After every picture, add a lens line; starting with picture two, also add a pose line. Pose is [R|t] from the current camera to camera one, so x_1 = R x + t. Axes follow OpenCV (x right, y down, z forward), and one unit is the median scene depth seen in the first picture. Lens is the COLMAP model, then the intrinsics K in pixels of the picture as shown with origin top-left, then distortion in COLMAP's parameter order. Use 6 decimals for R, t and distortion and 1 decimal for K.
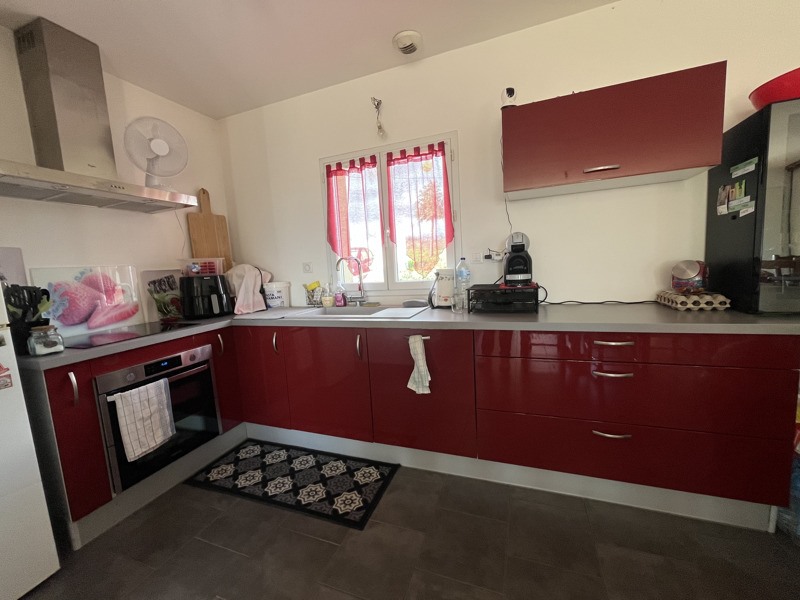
lens RADIAL K [[322.8, 0, 393.4], [0, 322.8, 302.0], [0, 0, 1]] dist [-0.001291, -0.000030]
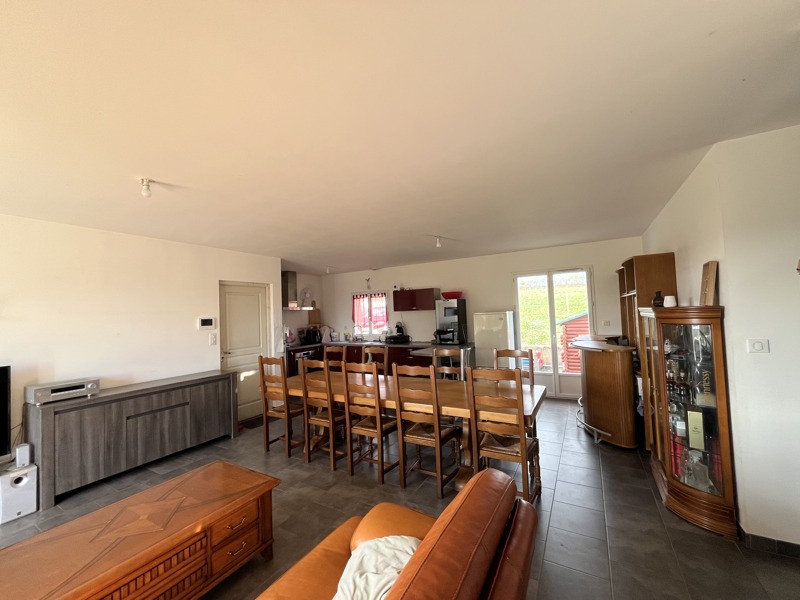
lens RADIAL K [[322.8, 0, 403.8], [0, 322.8, 301.4], [0, 0, 1]] dist [-0.001291, -0.000030]
pose [[0.990665, 0.018099, -0.135115, 0.744731], [-0.037290, 0.989323, -0.140891, 0.058471], [0.131122, 0.144614, 0.980762, -2.106153]]
